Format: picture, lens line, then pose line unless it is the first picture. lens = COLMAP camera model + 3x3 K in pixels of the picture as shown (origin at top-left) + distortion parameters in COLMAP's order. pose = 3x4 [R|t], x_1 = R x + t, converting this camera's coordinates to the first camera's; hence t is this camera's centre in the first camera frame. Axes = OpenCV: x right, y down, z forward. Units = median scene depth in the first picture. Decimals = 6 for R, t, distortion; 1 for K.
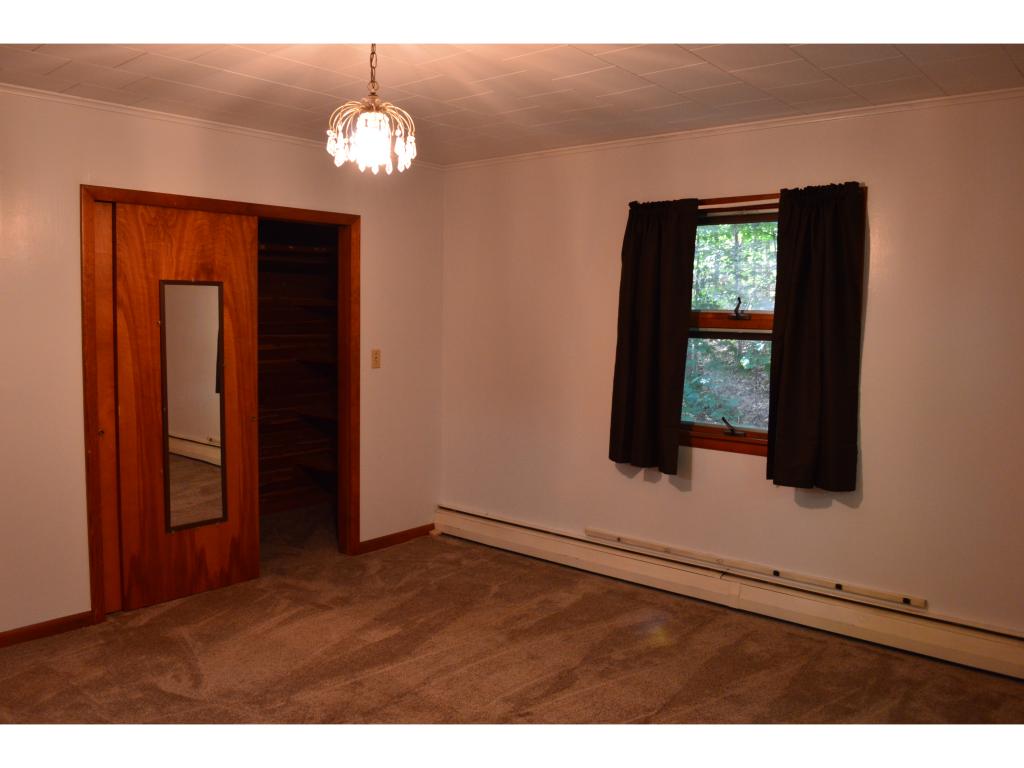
lens RADIAL K [[820.6, 0, 507.1], [0, 820.6, 389.7], [0, 0, 1]] dist [-0.086675, 0.018083]
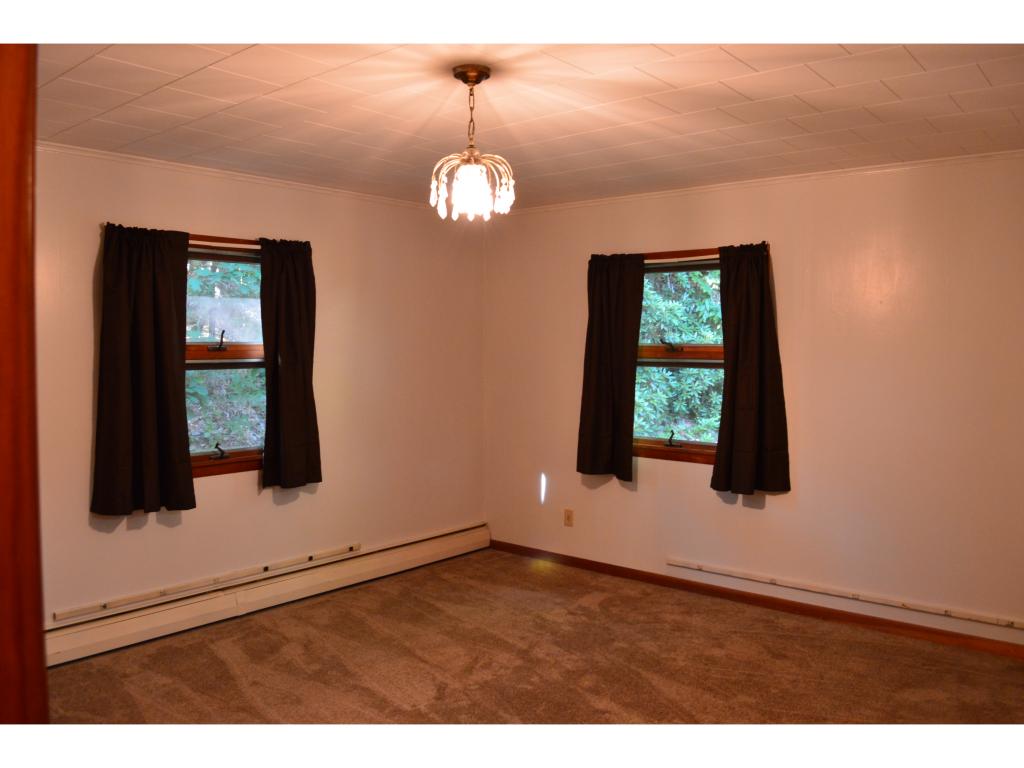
lens RADIAL K [[820.6, 0, 504.1], [0, 820.6, 382.5], [0, 0, 1]] dist [-0.086675, 0.018083]
pose [[-0.014198, -0.062318, 0.997955, -0.798377], [0.089328, 0.993986, 0.063341, -0.078871], [-0.995901, 0.090045, -0.008546, 0.639481]]
